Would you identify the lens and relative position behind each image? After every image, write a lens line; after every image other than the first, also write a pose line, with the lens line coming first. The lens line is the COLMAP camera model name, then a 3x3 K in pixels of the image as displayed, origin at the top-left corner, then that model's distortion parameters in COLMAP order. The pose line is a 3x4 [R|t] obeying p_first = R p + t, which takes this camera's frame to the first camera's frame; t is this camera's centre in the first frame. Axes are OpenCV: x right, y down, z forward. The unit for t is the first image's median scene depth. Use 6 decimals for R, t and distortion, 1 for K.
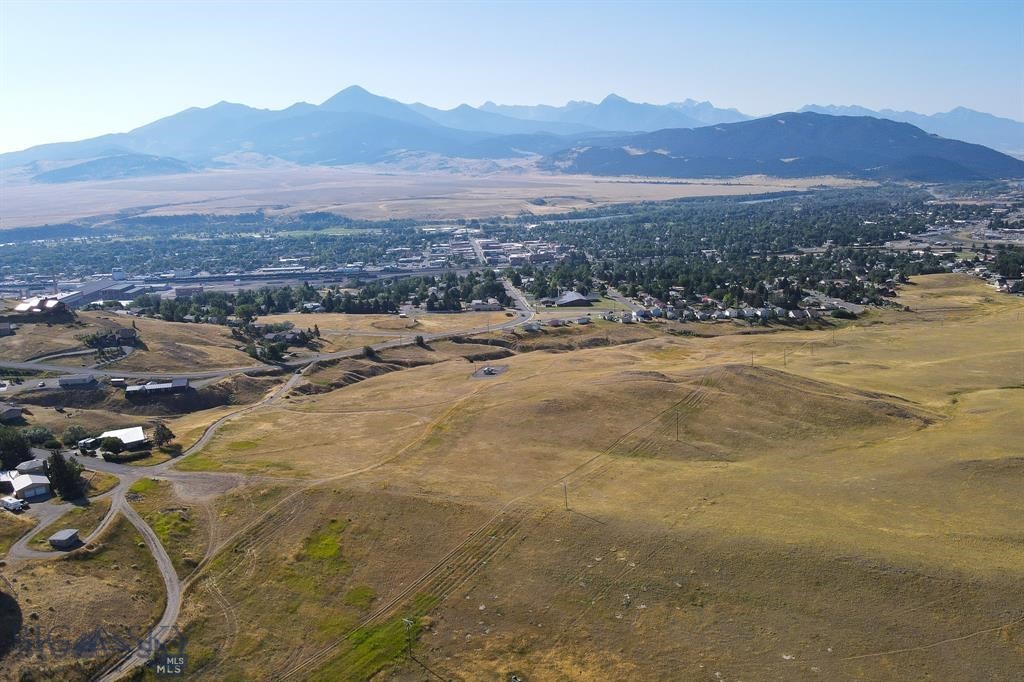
lens RADIAL K [[786.8, 0, 512.6], [0, 786.8, 331.6], [0, 0, 1]] dist [-0.006338, 0.047096]
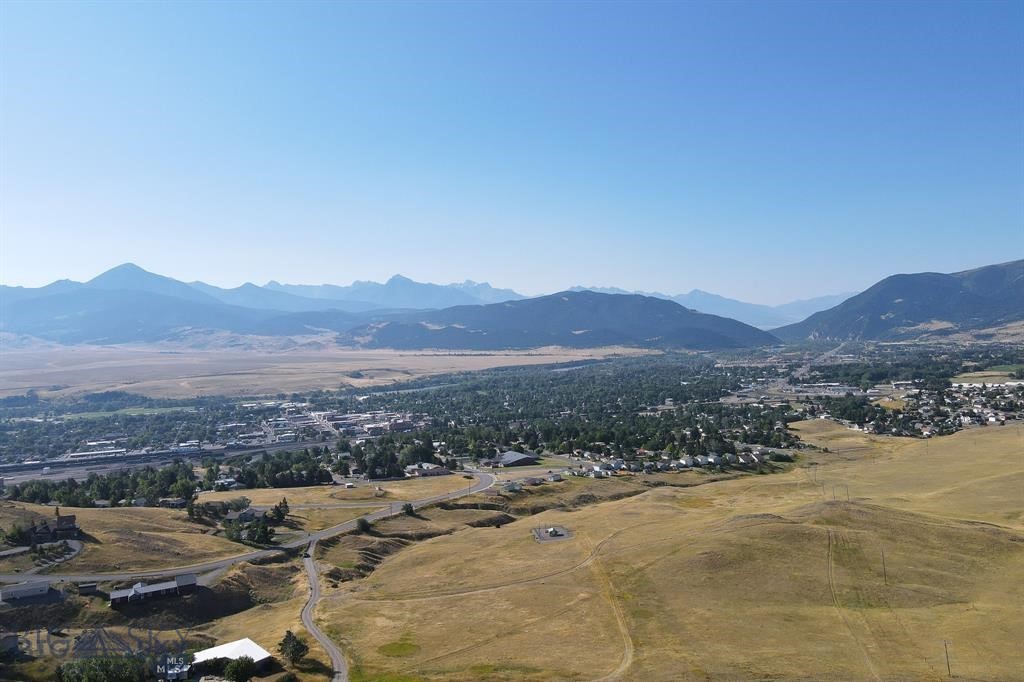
lens RADIAL K [[784.5, 0, 512.0], [0, 784.5, 313.0], [0, 0, 1]] dist [-0.002784, 0.038268]
pose [[0.961690, -0.003726, 0.274113, -0.068852], [0.070583, 0.969561, -0.234454, 0.003555], [-0.264896, 0.244820, 0.932681, 0.035976]]
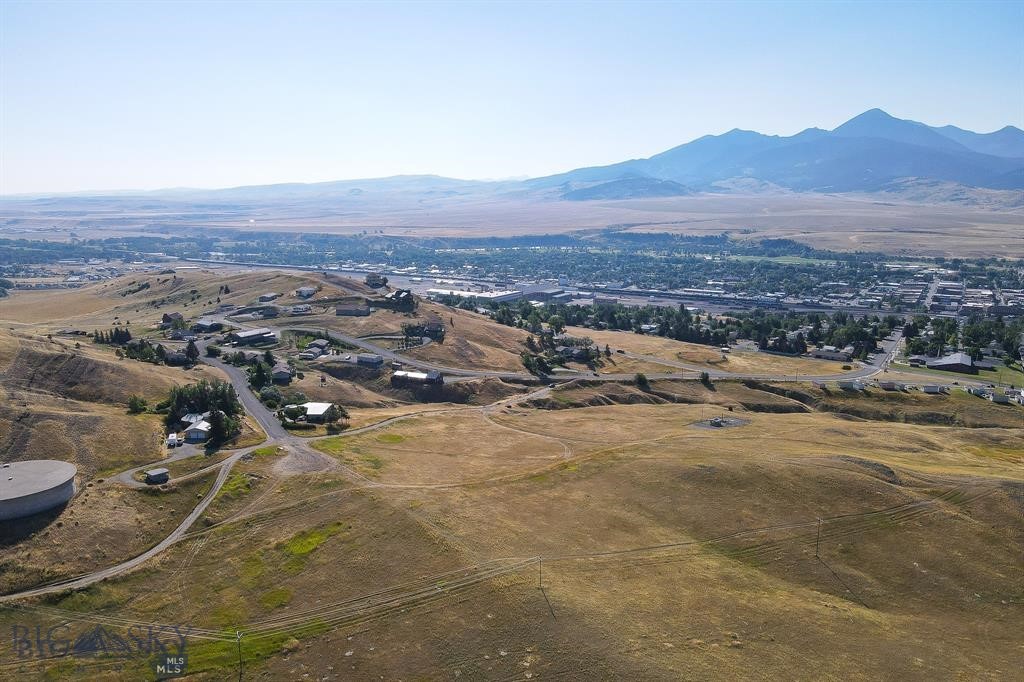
lens RADIAL K [[756.7, 0, 508.1], [0, 756.7, 372.2], [0, 0, 1]] dist [0.009273, 0.012708]
pose [[0.807634, 0.166673, -0.565639, 0.057153], [-0.151499, 0.985674, 0.074127, -0.007436], [0.569890, 0.025826, 0.821315, 0.036167]]
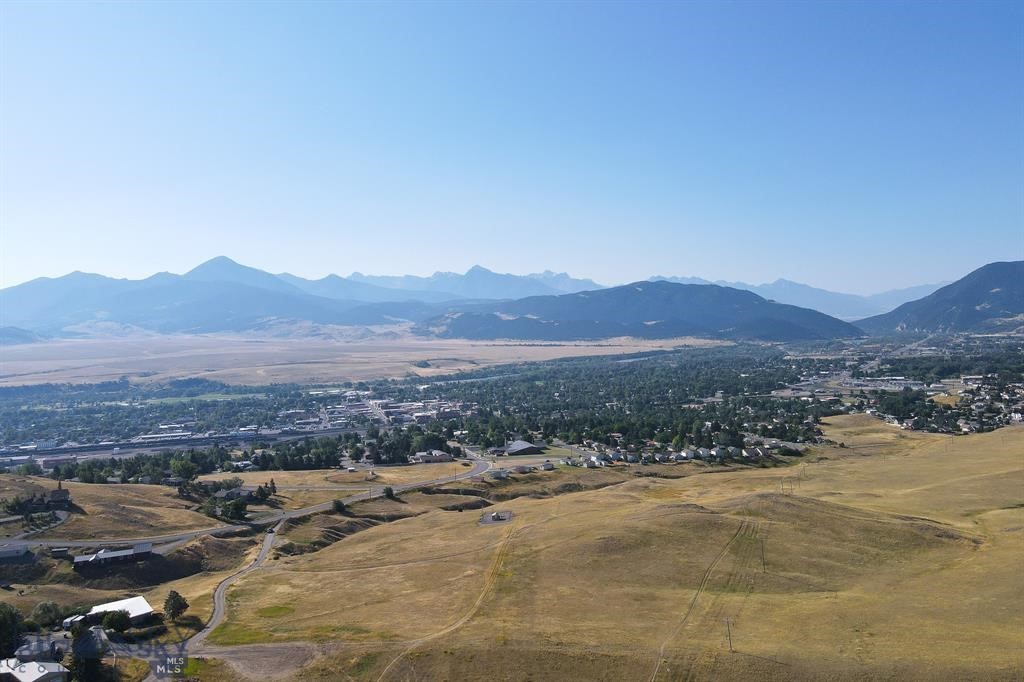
lens RADIAL K [[784.5, 0, 512.0], [0, 784.5, 313.0], [0, 0, 1]] dist [-0.002784, 0.038268]
pose [[0.985188, -0.006585, 0.171351, -0.037474], [0.046191, 0.972517, -0.228202, 0.006533], [-0.165139, 0.232737, 0.958417, 0.017319]]
